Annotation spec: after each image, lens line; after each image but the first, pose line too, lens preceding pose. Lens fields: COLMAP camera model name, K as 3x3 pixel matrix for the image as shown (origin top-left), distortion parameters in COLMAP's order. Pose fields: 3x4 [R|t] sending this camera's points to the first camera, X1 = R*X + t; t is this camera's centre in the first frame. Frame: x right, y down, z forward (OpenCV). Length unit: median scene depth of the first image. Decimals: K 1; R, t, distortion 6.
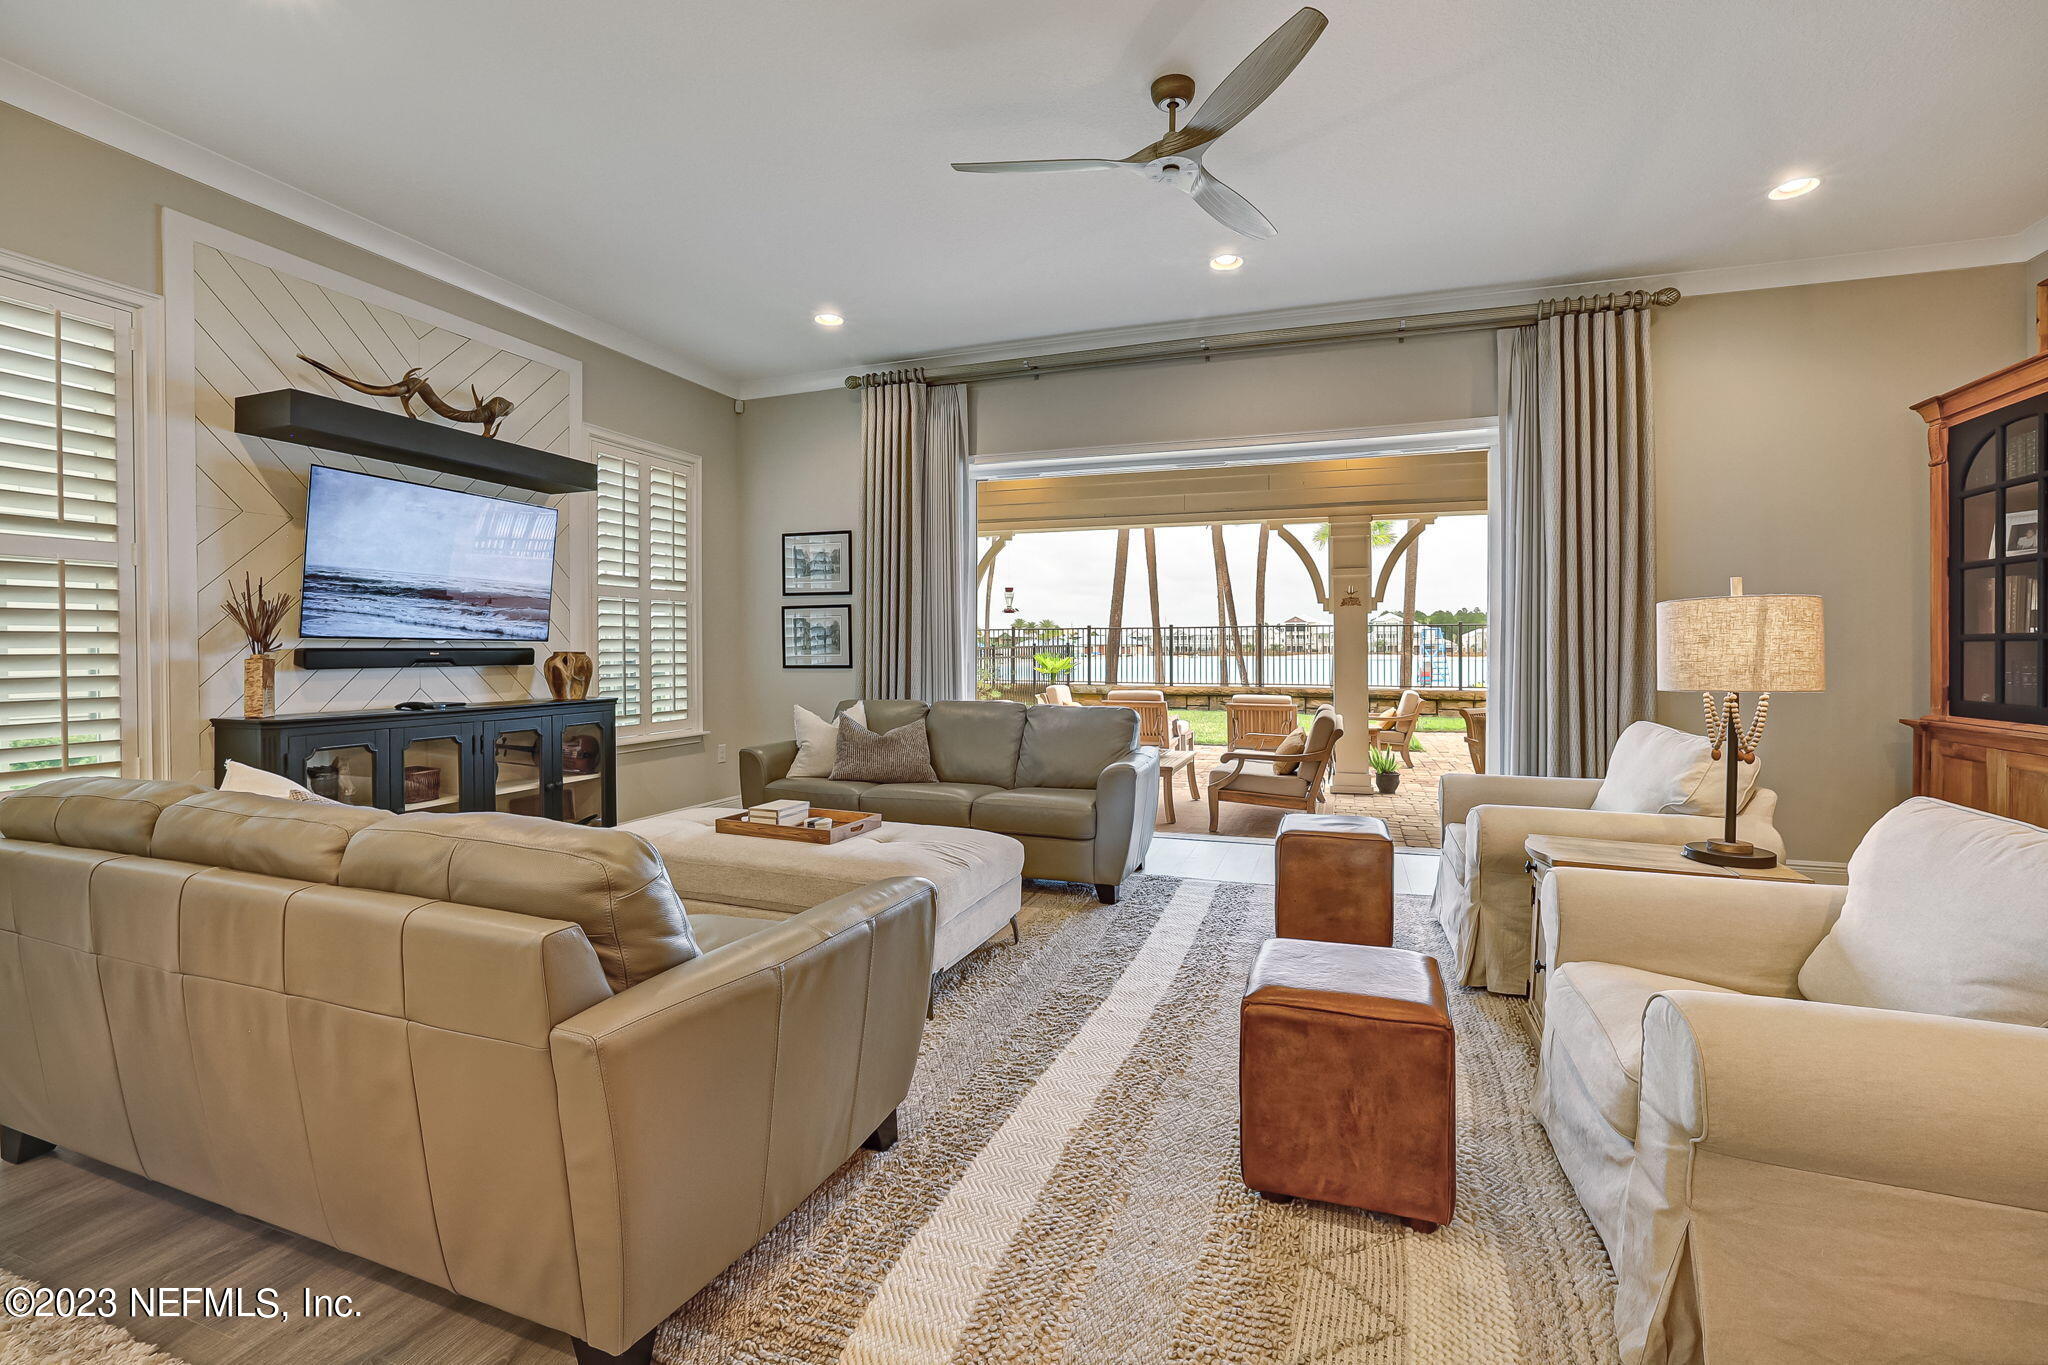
lens RADIAL K [[879.5, 0, 1031.5], [0, 879.5, 662.6], [0, 0, 1]] dist [-0.030467, 0.008752]
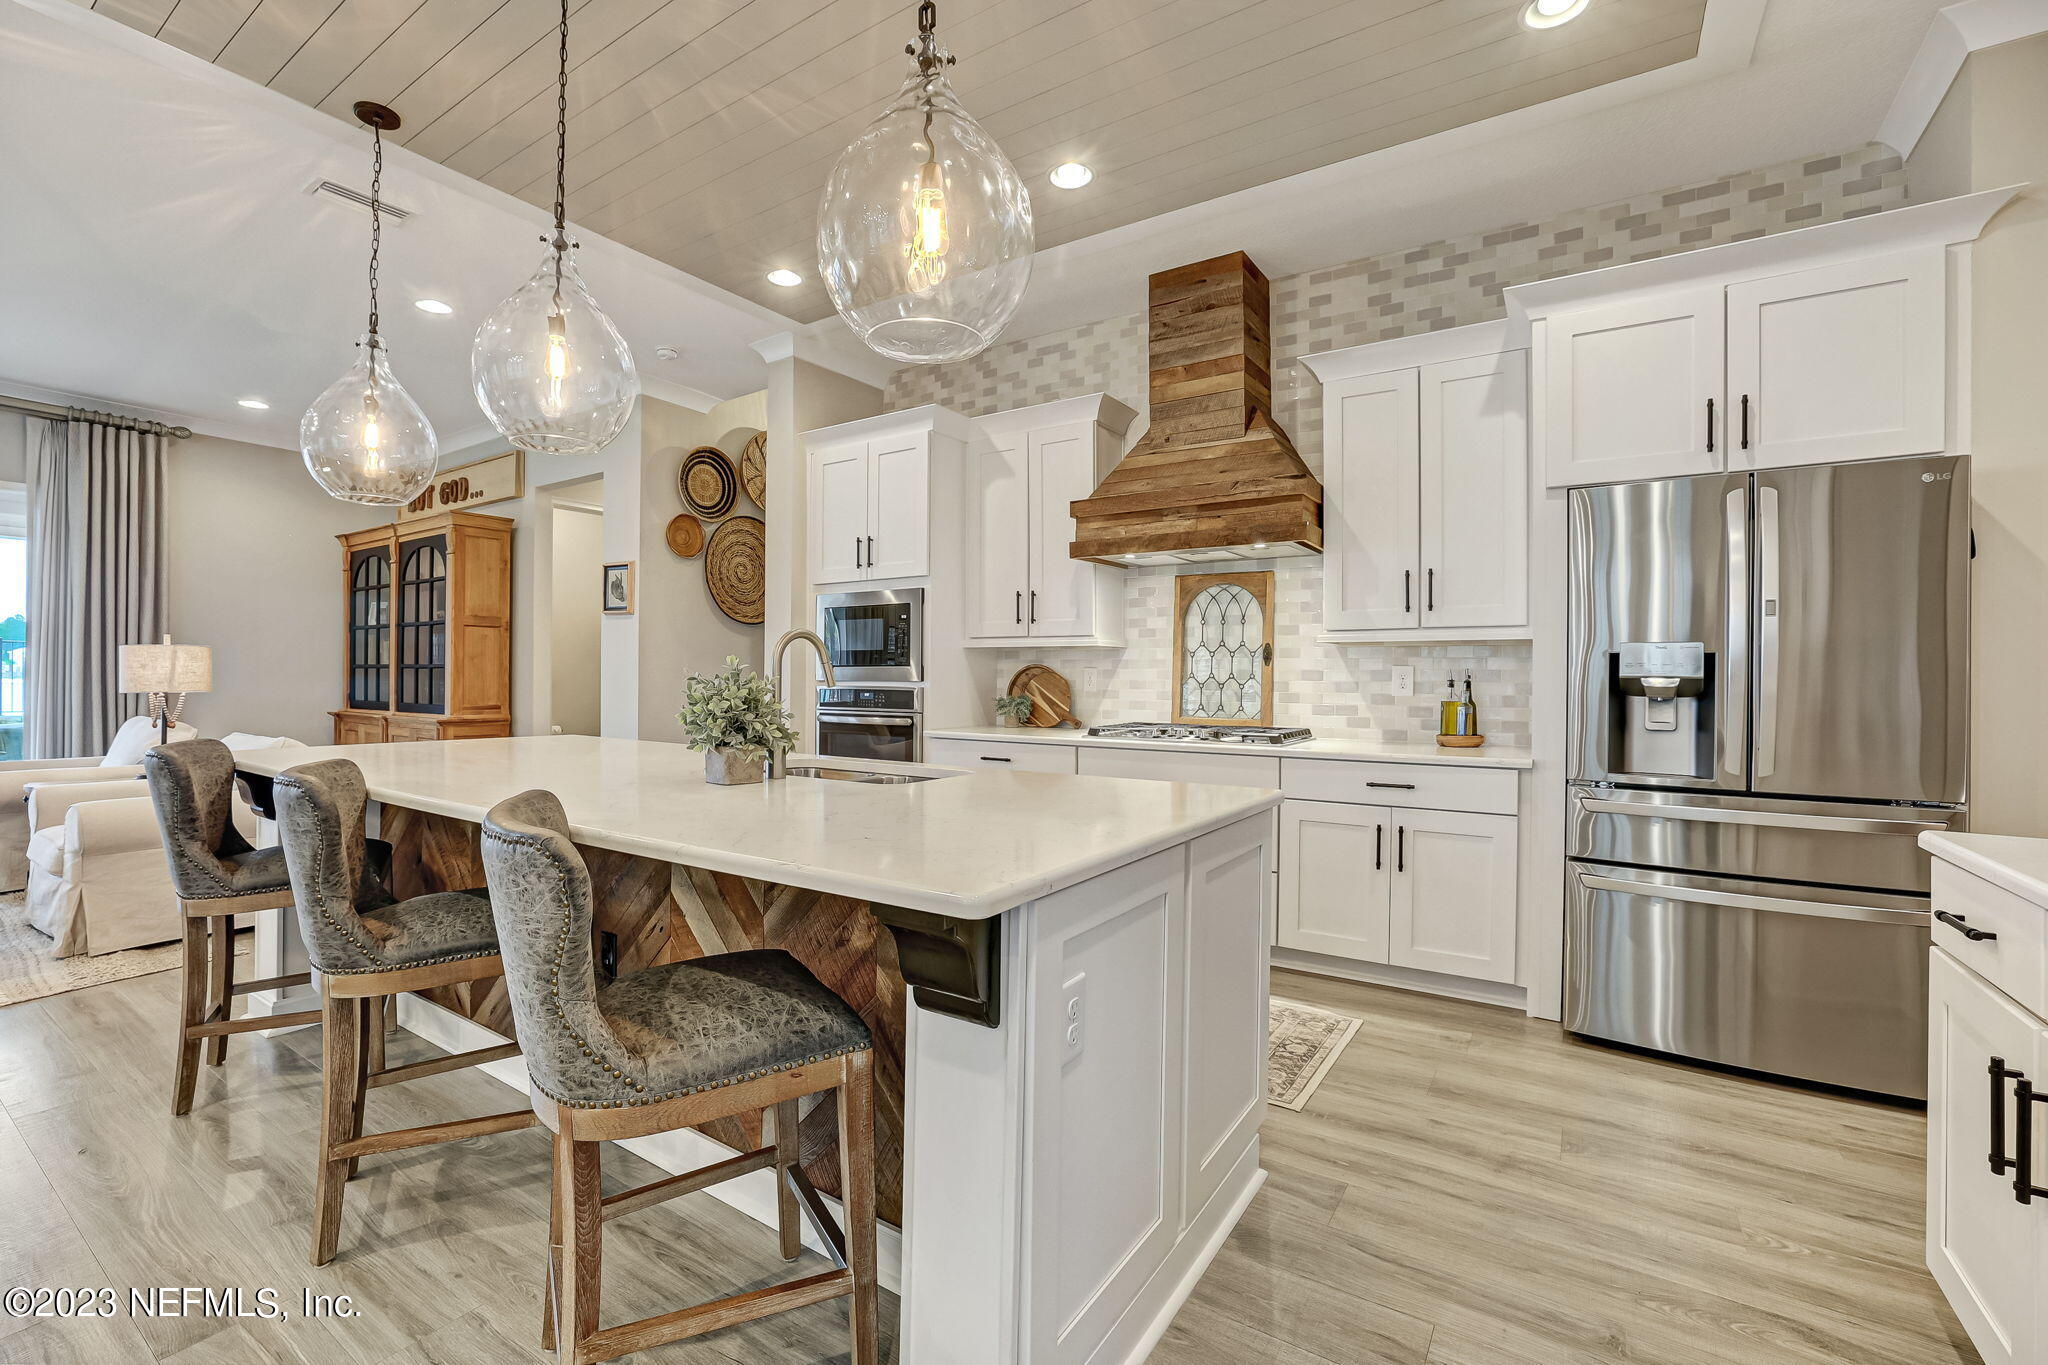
lens RADIAL K [[879.5, 0, 1007.4], [0, 879.5, 674.2], [0, 0, 1]] dist [-0.030467, 0.008752]
pose [[0.256983, 0.004120, 0.966407, -0.309665], [0.010350, 0.999922, -0.007015, 0.012983], [-0.966361, 0.011805, 0.256920, -0.714107]]
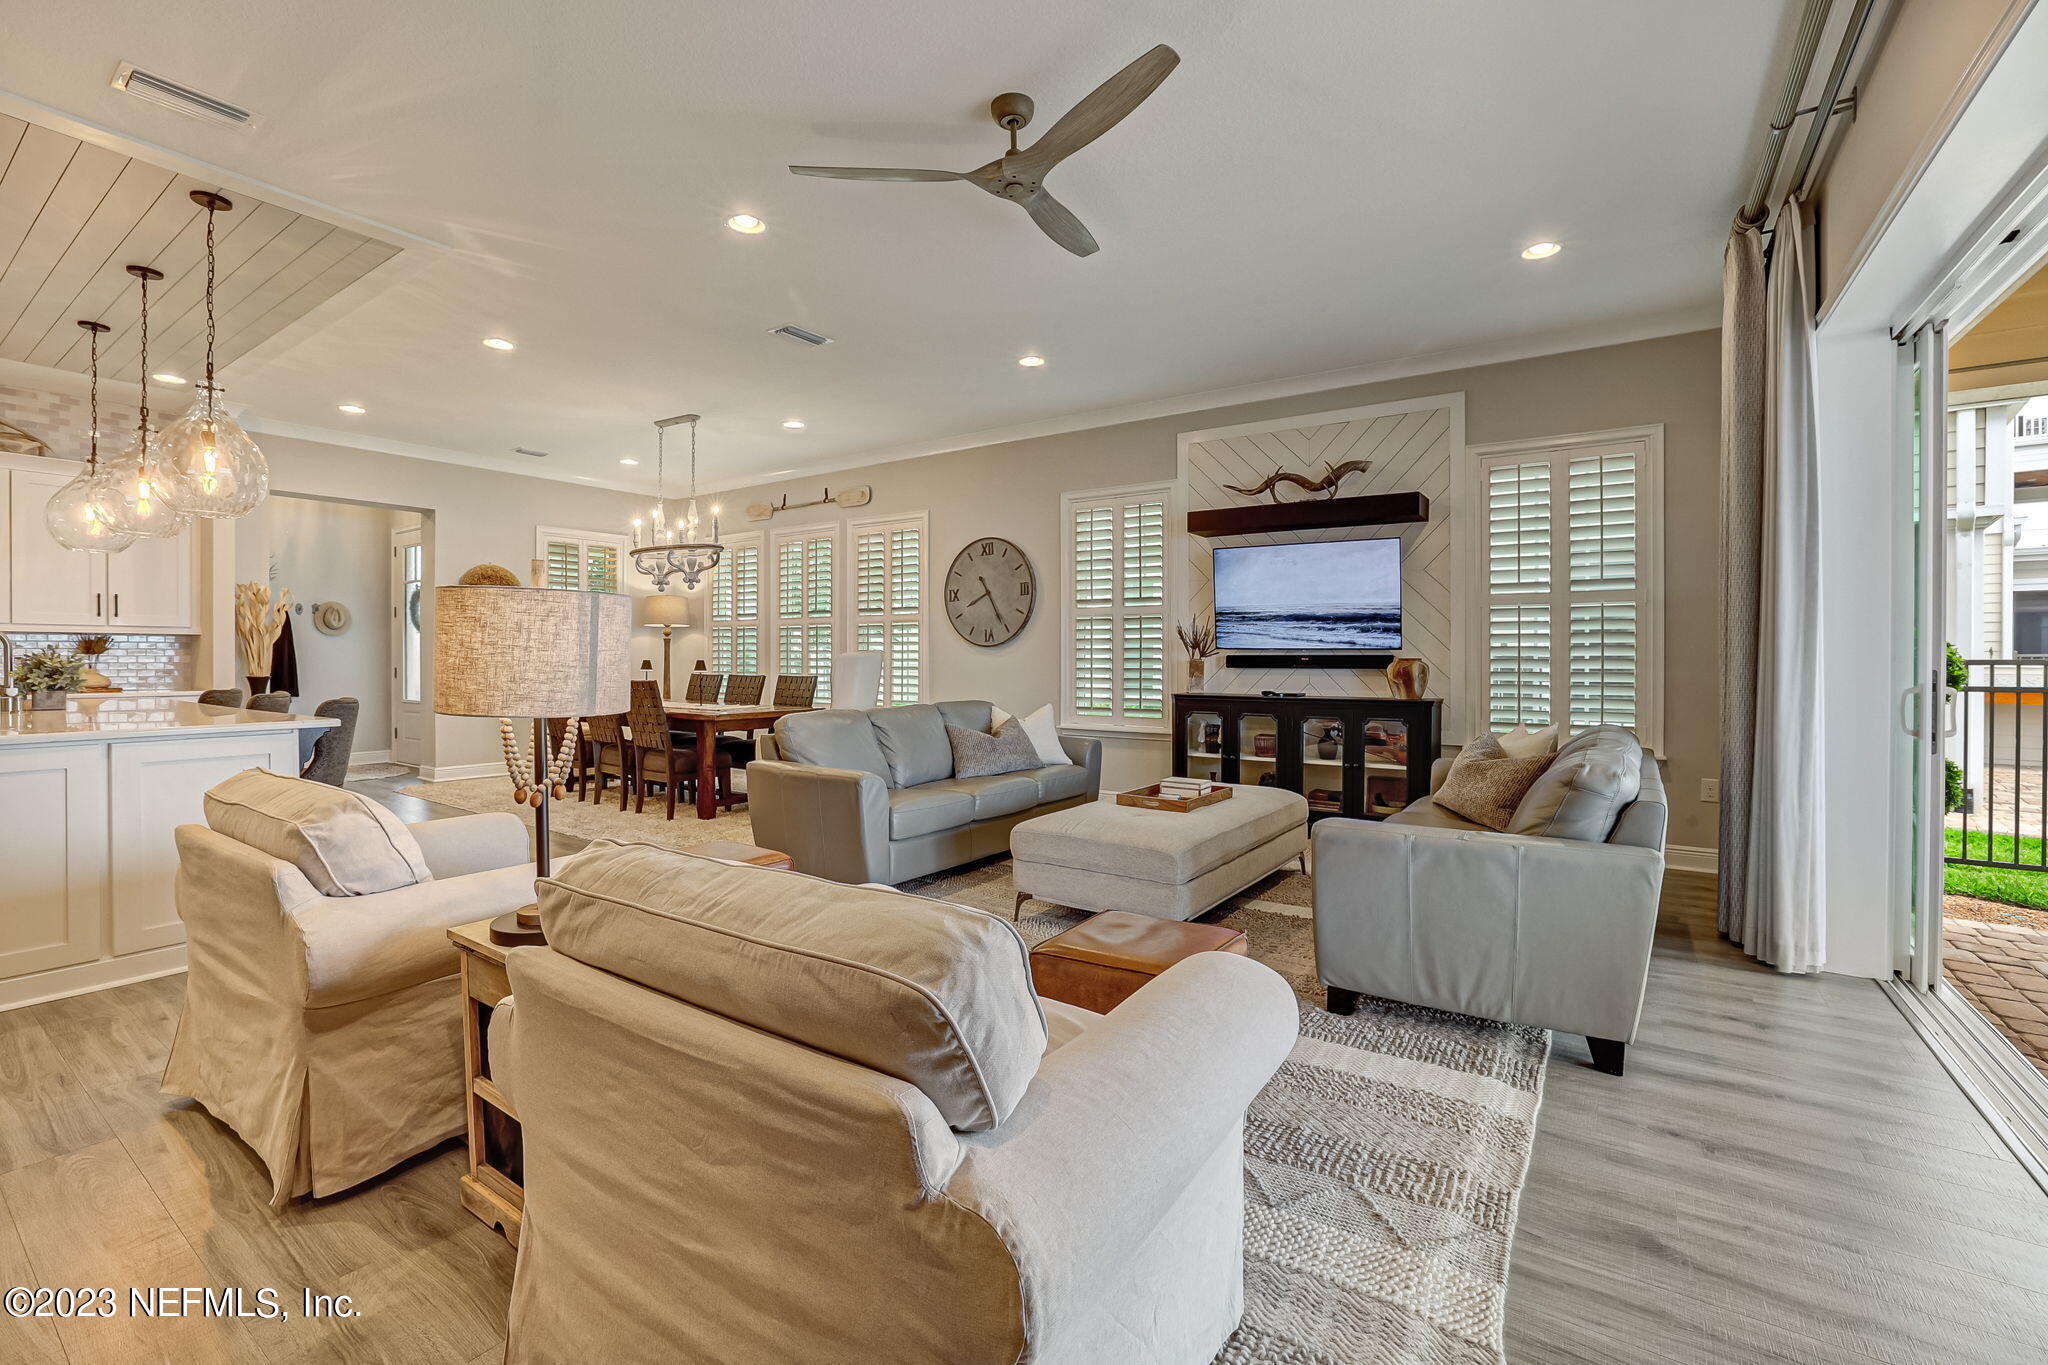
lens RADIAL K [[879.5, 0, 1019.1], [0, 879.5, 658.0], [0, 0, 1]] dist [-0.030467, 0.008752]
pose [[-0.256697, 0.006541, -0.966470, 0.751269], [-0.015252, 0.999825, 0.010817, -0.018563], [0.966372, 0.017517, -0.256553, 0.830805]]
